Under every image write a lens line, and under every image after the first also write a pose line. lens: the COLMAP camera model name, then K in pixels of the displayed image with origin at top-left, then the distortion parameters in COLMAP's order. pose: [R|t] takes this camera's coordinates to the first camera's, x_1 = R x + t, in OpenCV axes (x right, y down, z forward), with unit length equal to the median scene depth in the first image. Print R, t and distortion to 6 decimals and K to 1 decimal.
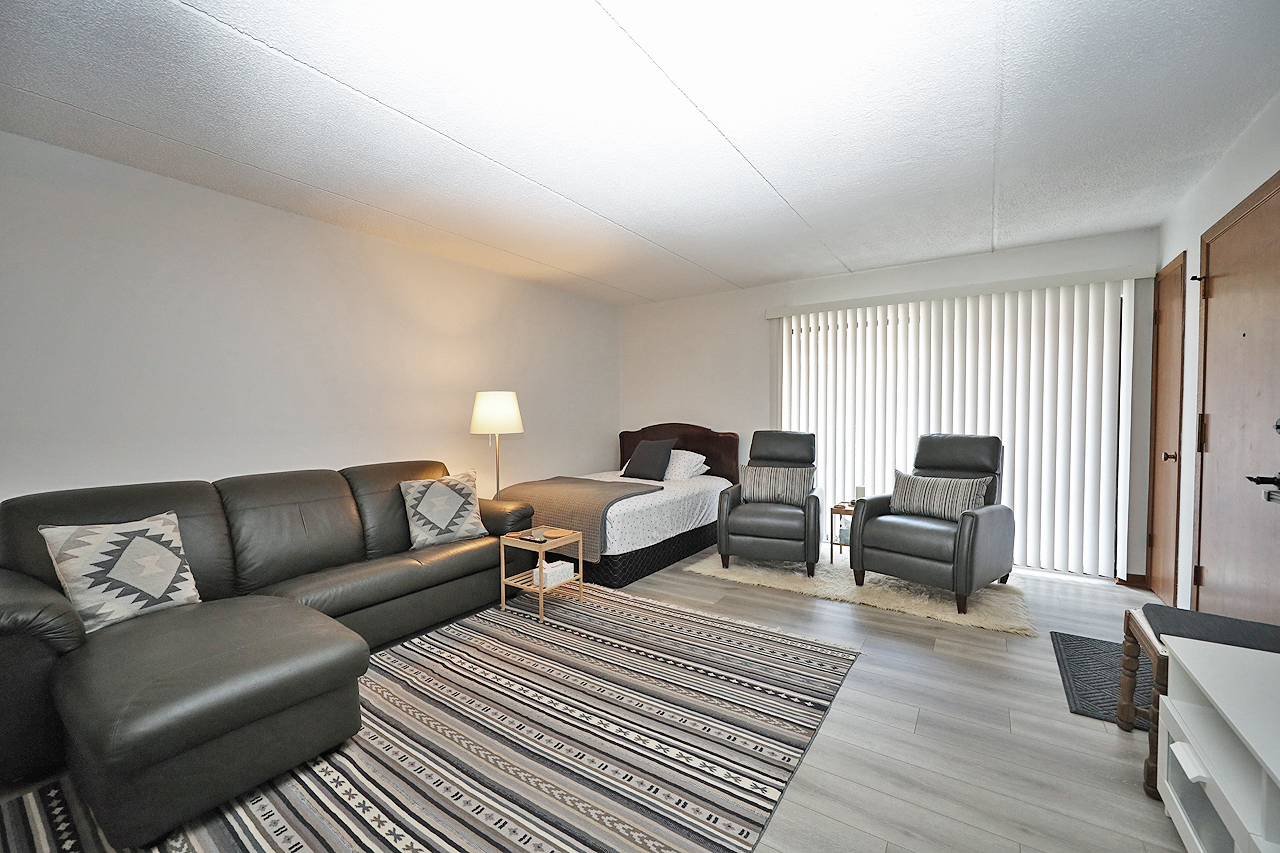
lens RADIAL K [[507.5, 0, 638.2], [0, 507.5, 431.4], [0, 0, 1]] dist [0.000495, -0.000289]
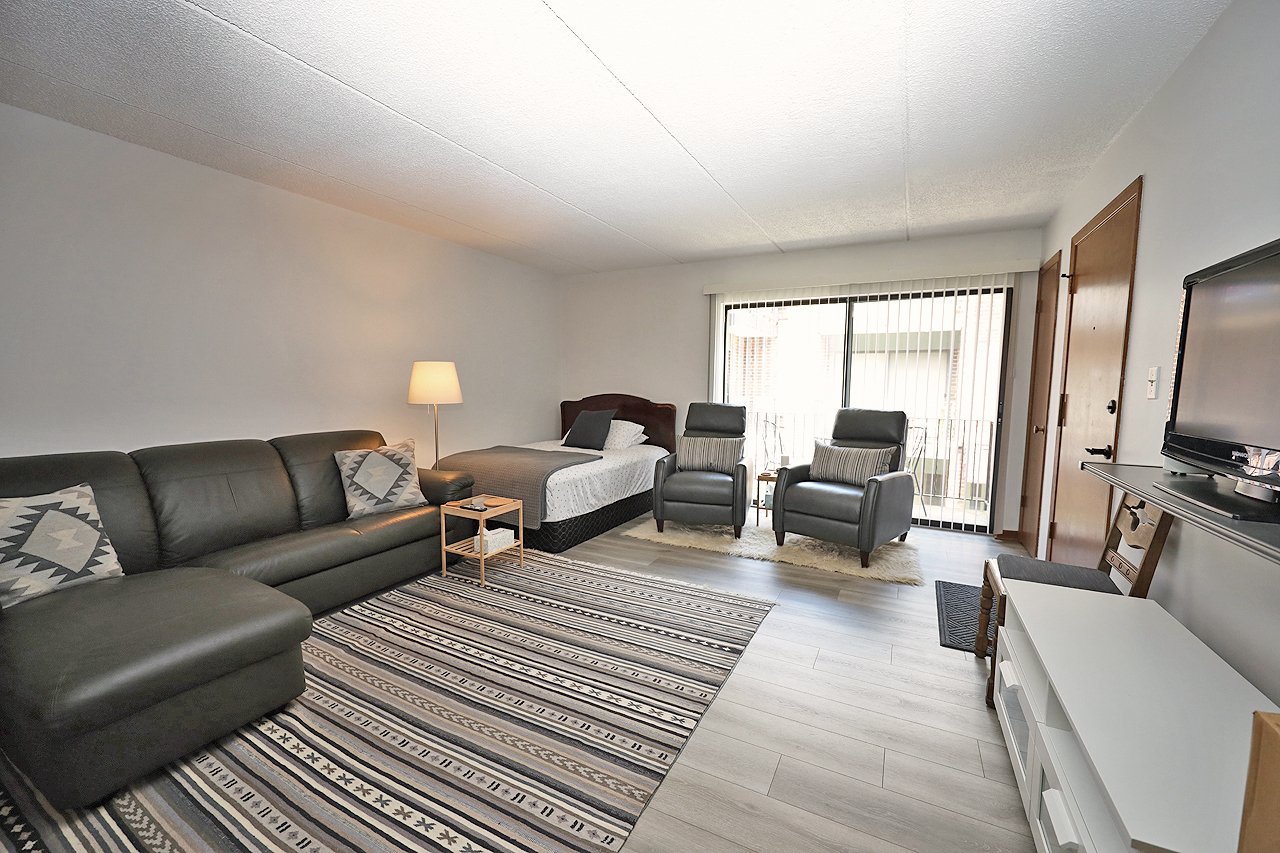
lens RADIAL K [[507.5, 0, 638.3], [0, 507.5, 427.4], [0, 0, 1]] dist [0.000495, -0.000289]
pose [[0.993756, 0.004761, 0.111477, 0.011363], [-0.010985, 0.998410, 0.055286, -0.013419], [-0.111036, -0.056165, 0.992228, -0.061563]]
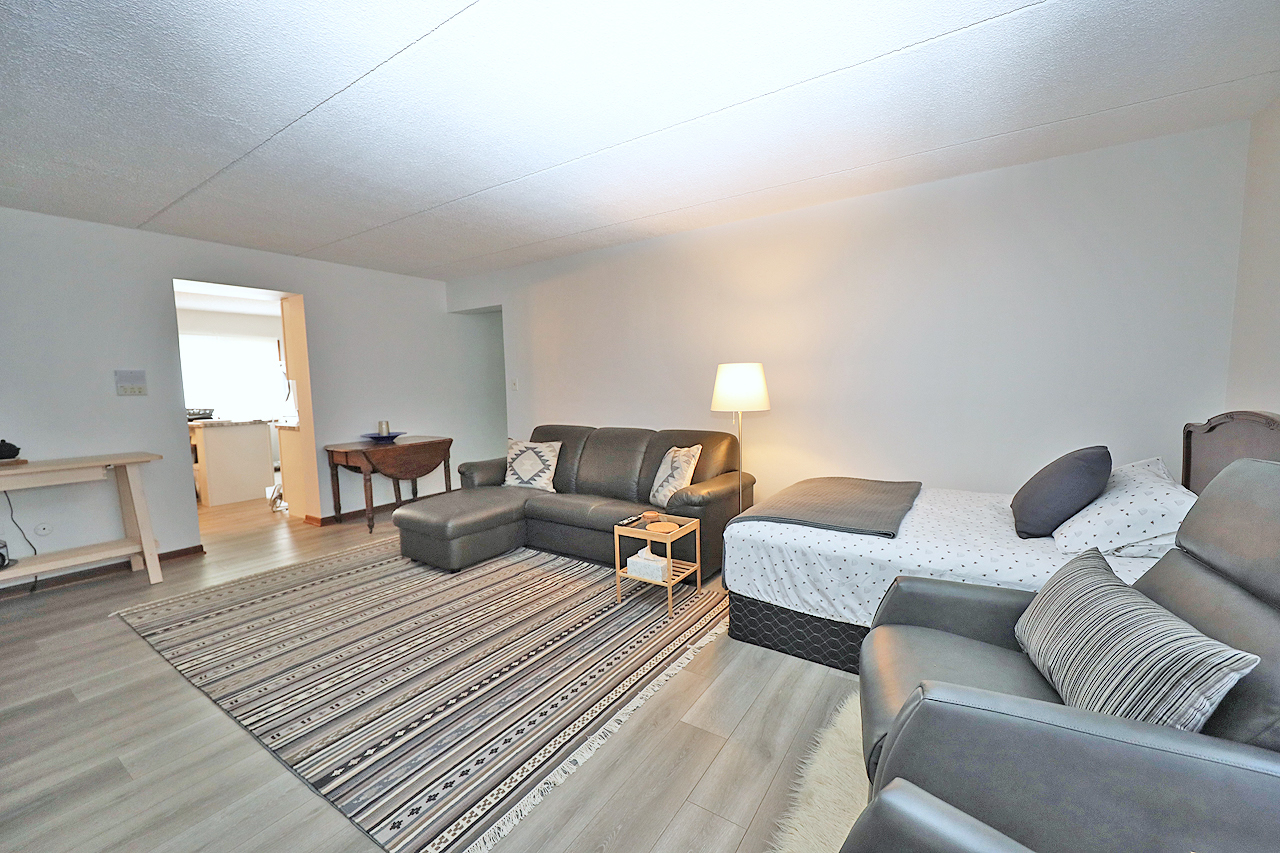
lens RADIAL K [[507.5, 0, 646.4], [0, 507.5, 423.7], [0, 0, 1]] dist [0.000495, -0.000289]
pose [[0.024384, 0.088717, -0.995758, 0.948437], [-0.012092, 0.996008, 0.088443, -0.077832], [0.999630, 0.009884, 0.025359, 1.261889]]
